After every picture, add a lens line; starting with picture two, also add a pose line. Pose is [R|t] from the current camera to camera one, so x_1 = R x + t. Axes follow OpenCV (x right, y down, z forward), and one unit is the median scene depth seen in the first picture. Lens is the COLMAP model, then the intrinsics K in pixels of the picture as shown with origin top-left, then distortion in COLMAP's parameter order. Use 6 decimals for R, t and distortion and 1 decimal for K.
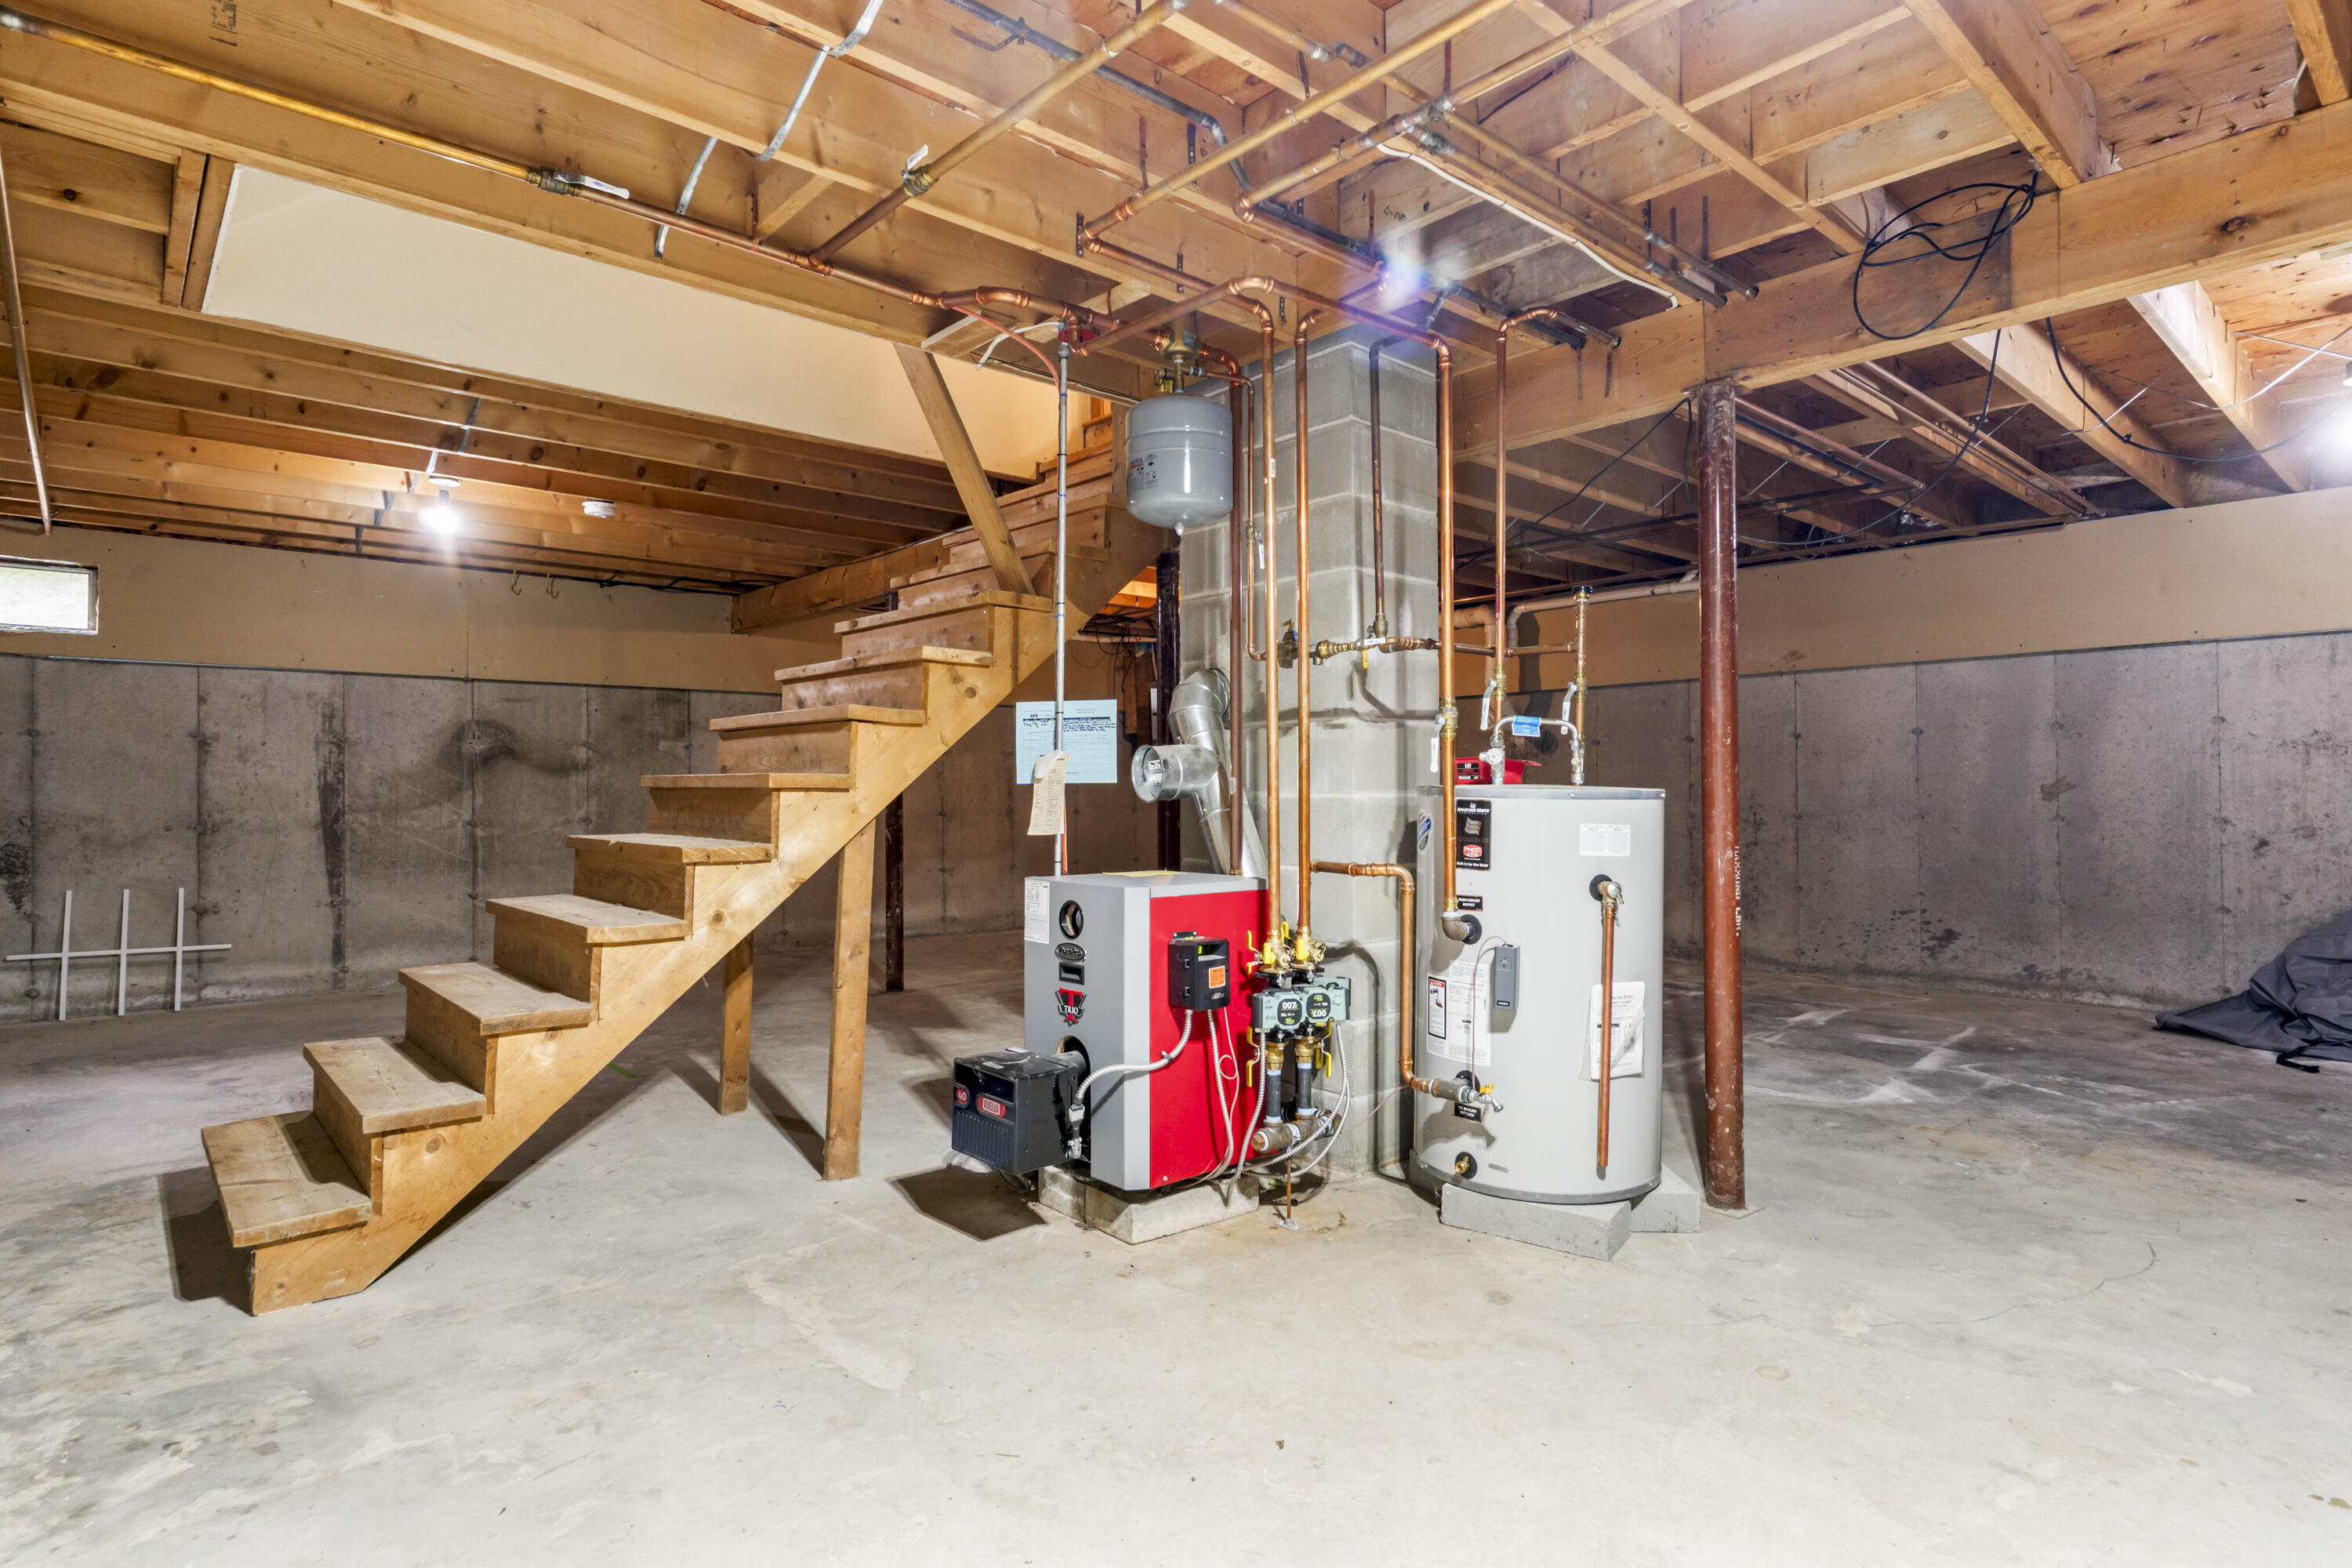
lens RADIAL K [[1222.3, 0, 1170.9], [0, 1222.3, 759.6], [0, 0, 1]] dist [-0.000269, -0.000101]
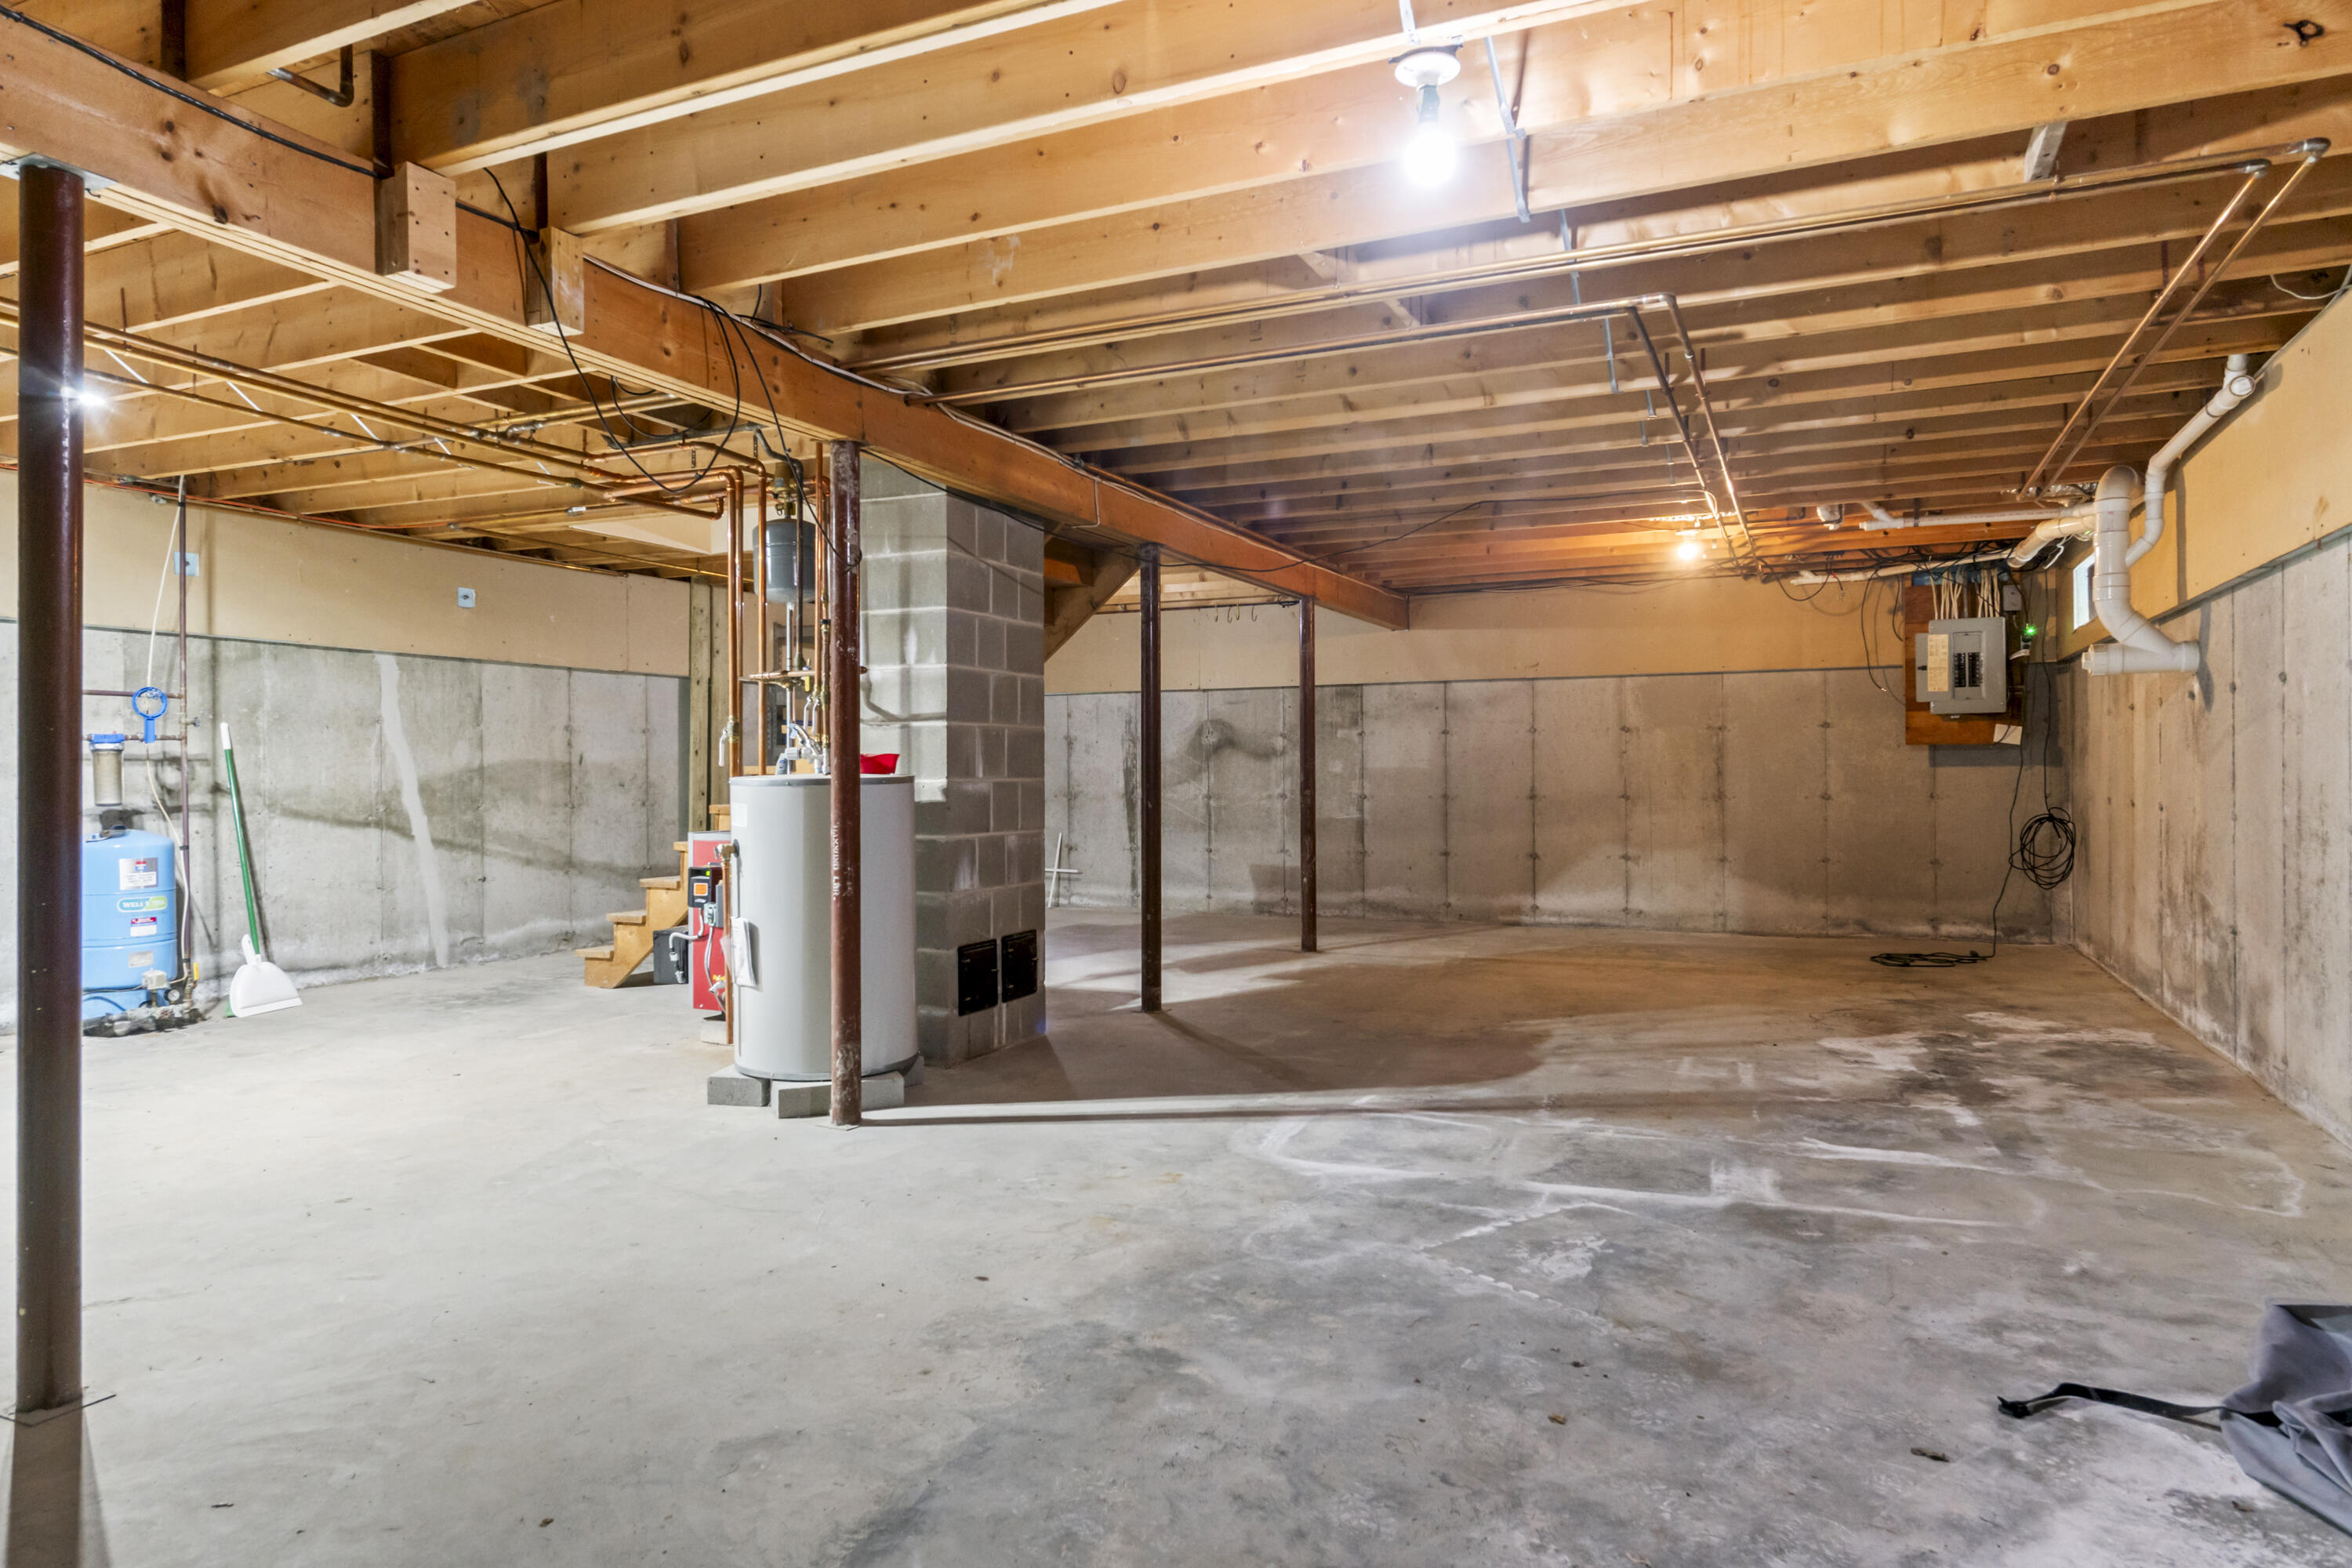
lens RADIAL K [[1407.8, 0, 1164.9], [0, 1407.8, 761.2], [0, 0, 1]] dist [0.003052, -0.000154]
pose [[0.402865, -0.006376, -0.915237, 0.832056], [0.027237, 0.999616, 0.005026, 0.004084], [0.914854, -0.026953, 0.402884, 0.331297]]
